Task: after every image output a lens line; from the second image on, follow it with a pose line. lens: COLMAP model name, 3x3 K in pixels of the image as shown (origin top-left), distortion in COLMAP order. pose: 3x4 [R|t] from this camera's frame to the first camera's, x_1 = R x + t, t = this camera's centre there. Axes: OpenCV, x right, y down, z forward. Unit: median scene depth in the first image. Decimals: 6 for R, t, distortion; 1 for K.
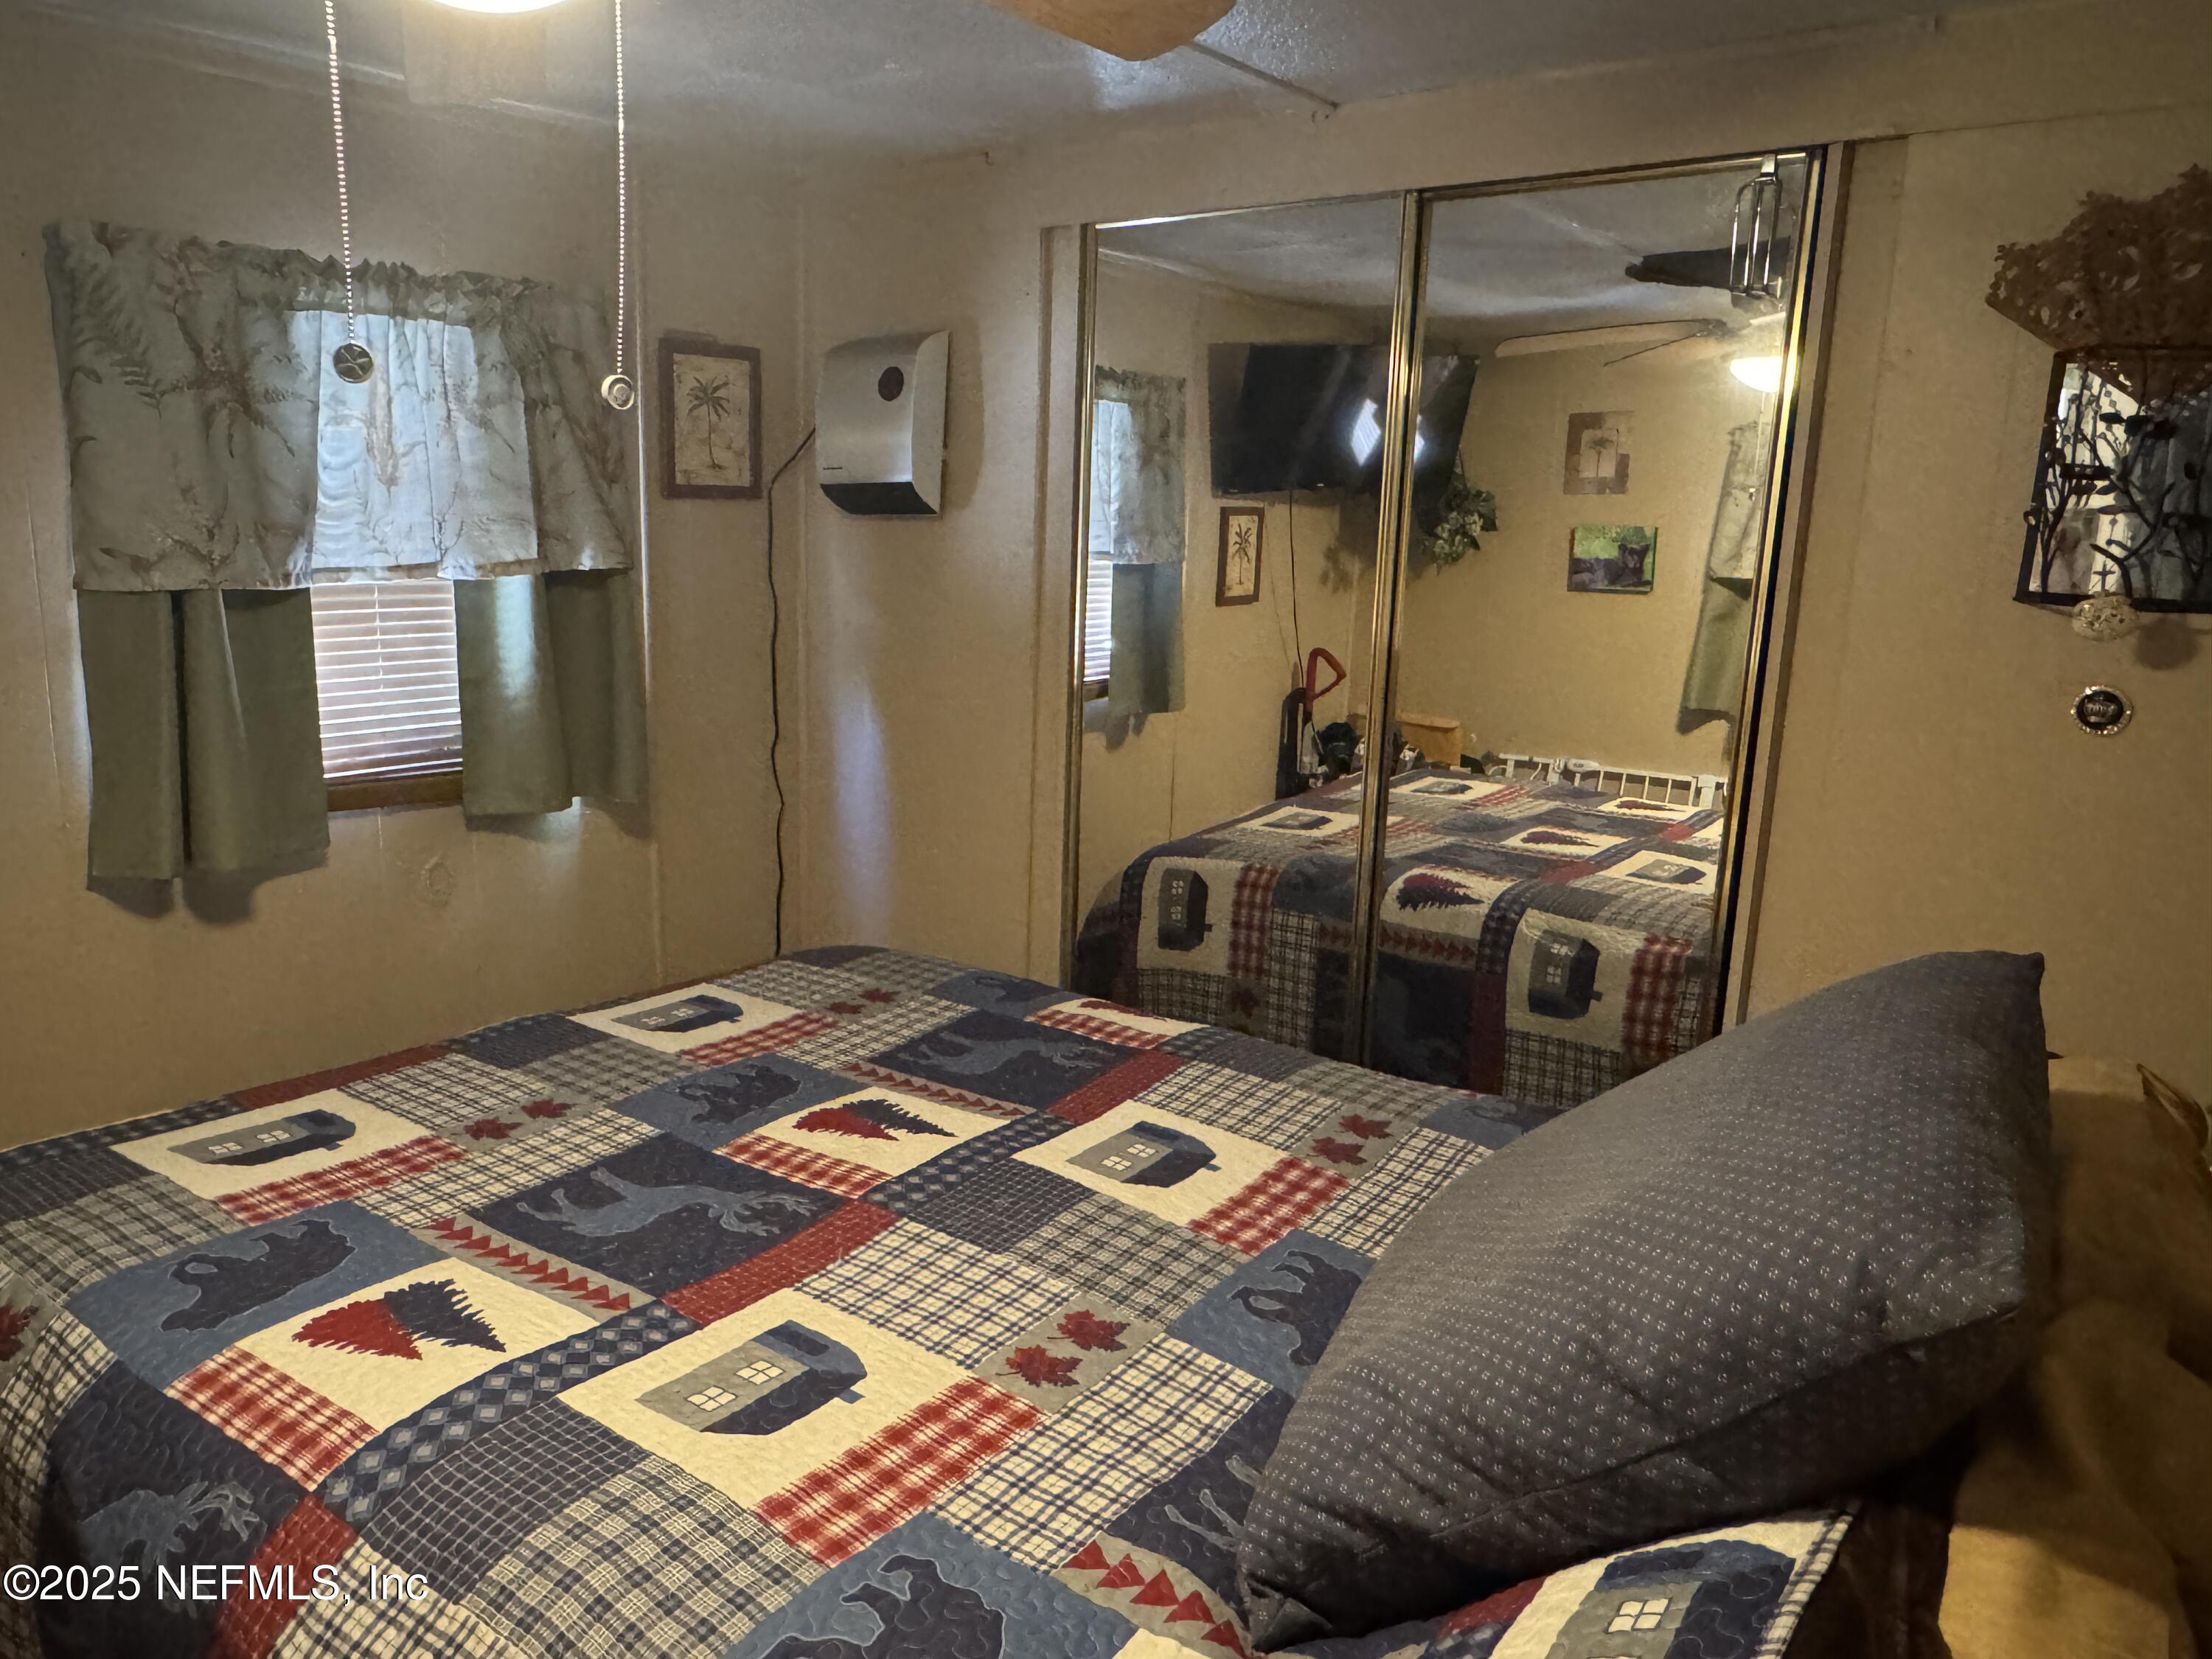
lens RADIAL K [[1524.3, 0, 1106.0], [0, 1524.3, 829.5], [0, 0, 1]] dist [-0.003902, 0.001093]
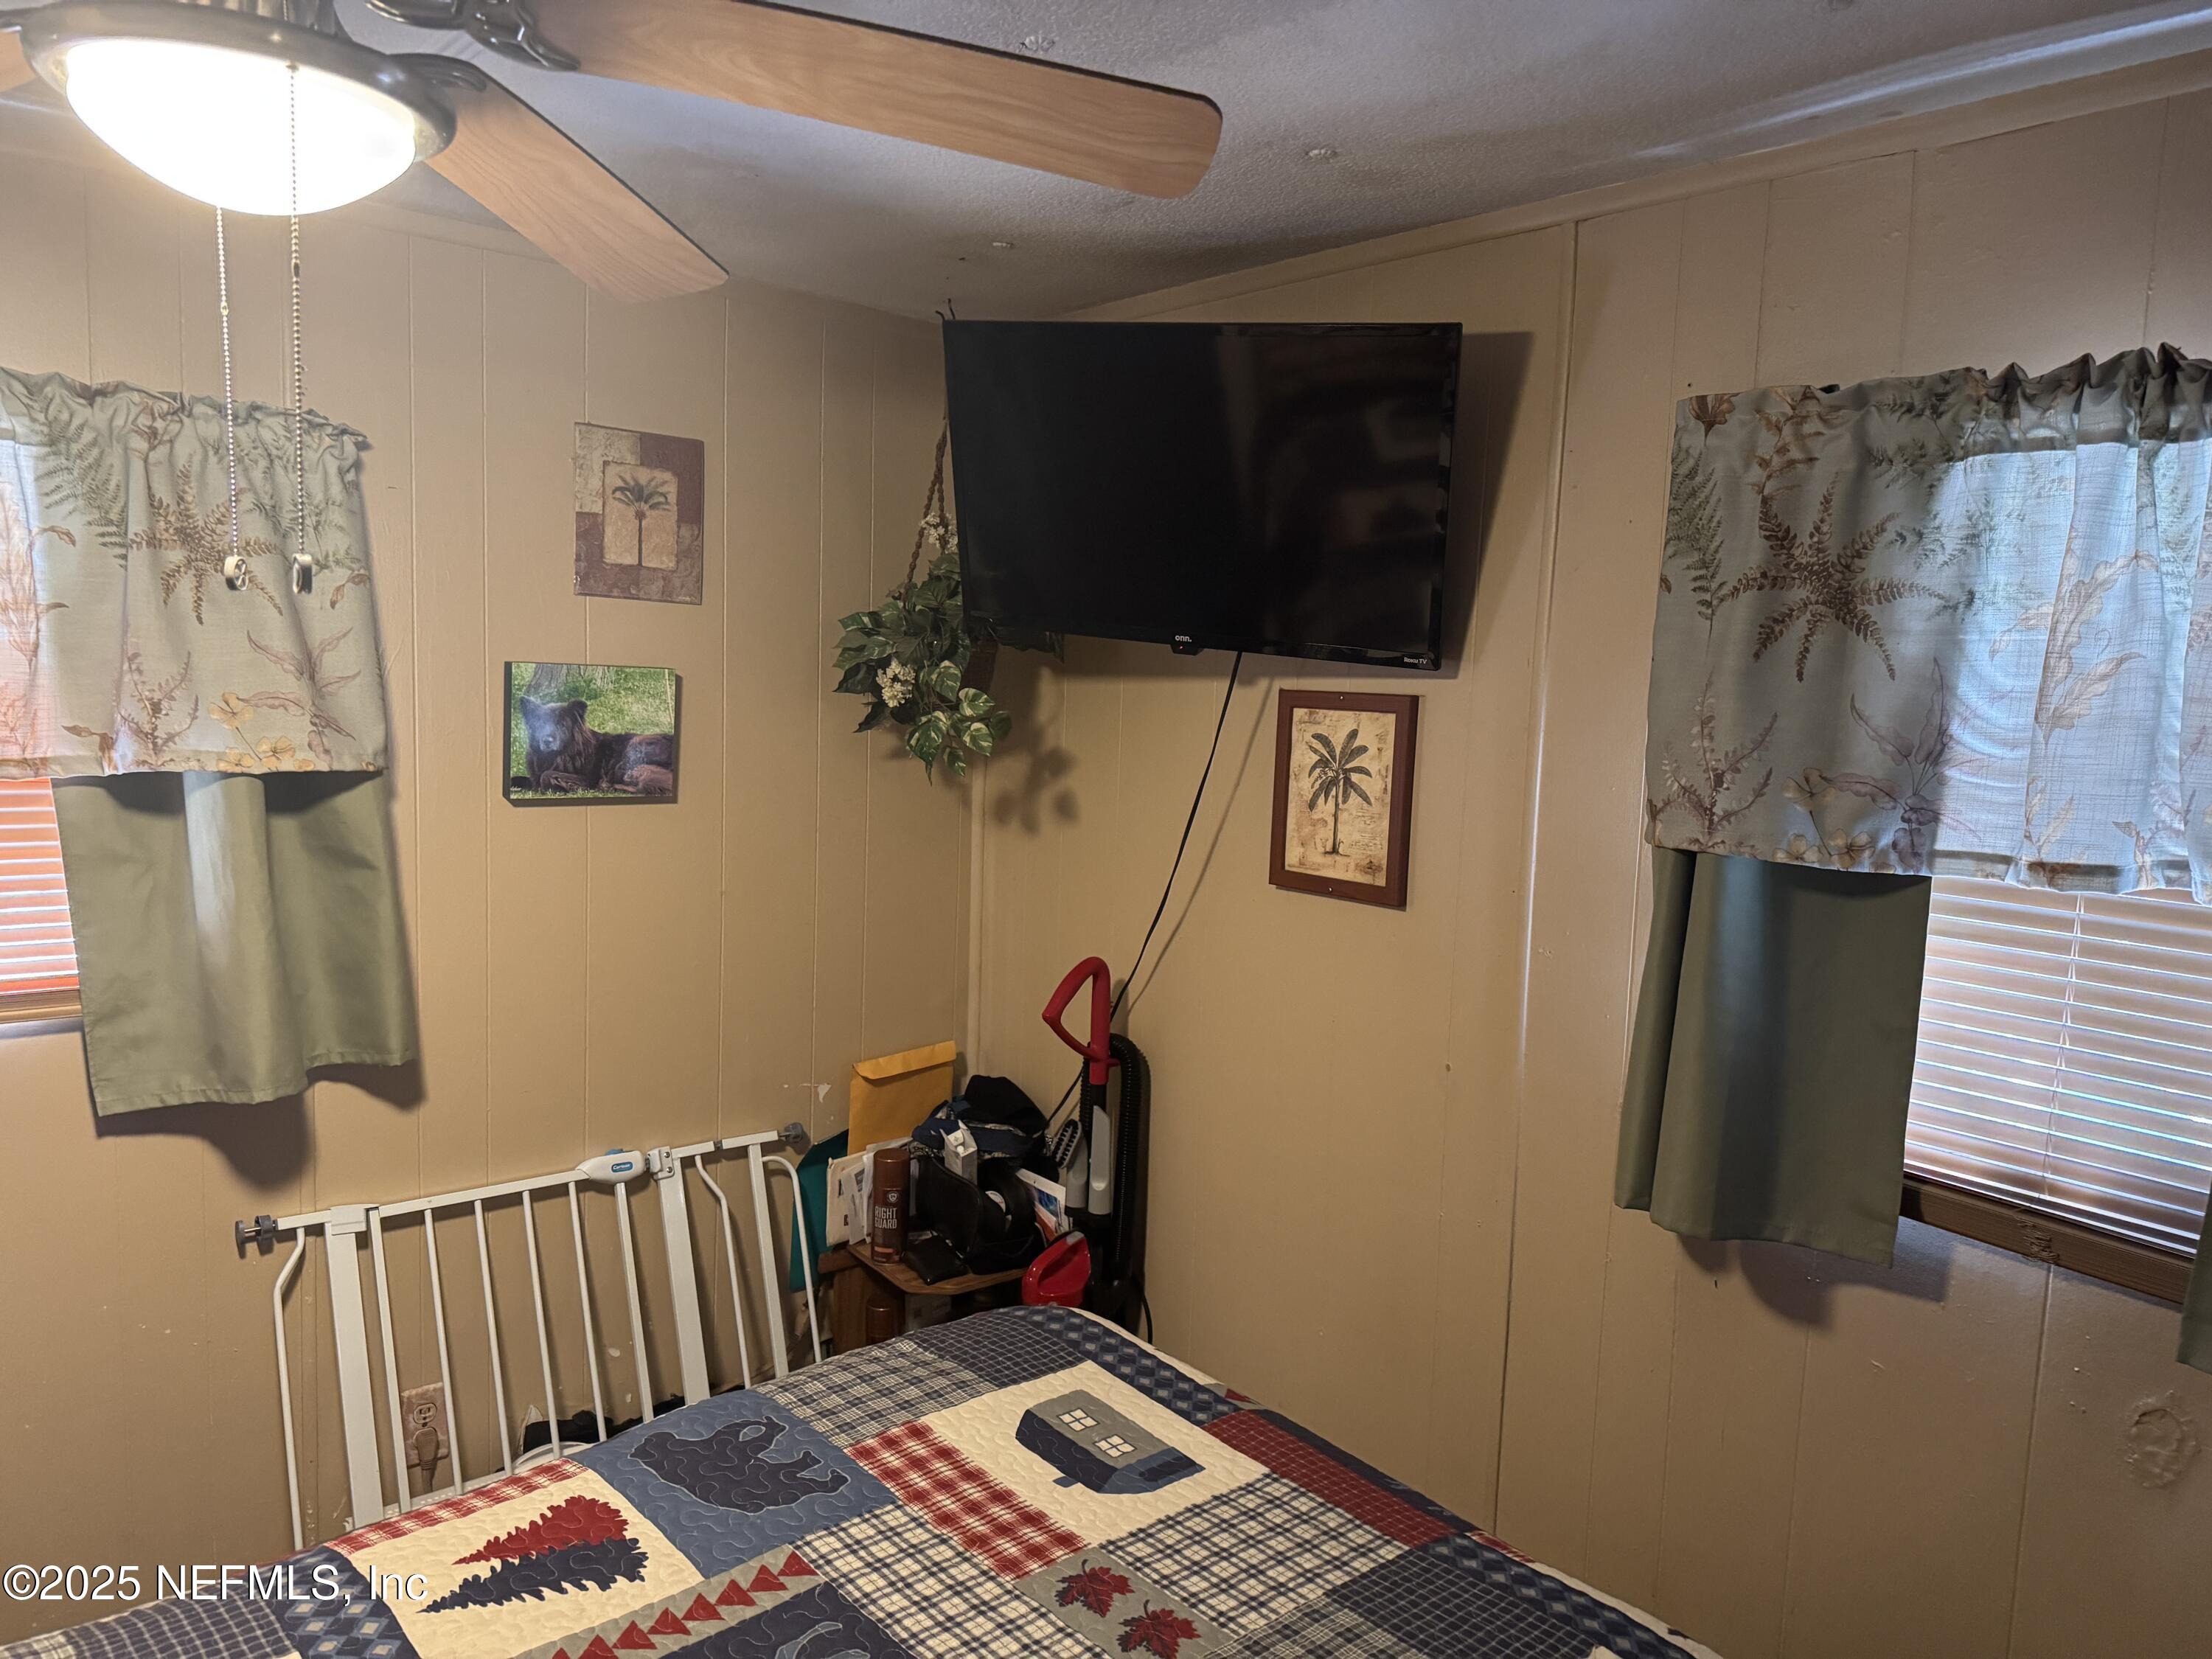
lens RADIAL K [[1582.6, 0, 1083.4], [0, 1582.6, 830.1], [0, 0, 1]] dist [-0.005473, -0.005567]
pose [[-0.244056, 0.083378, -0.966170, 0.255201], [-0.240482, 0.959974, 0.143589, -0.225580], [0.939471, 0.267390, -0.214237, 0.959220]]
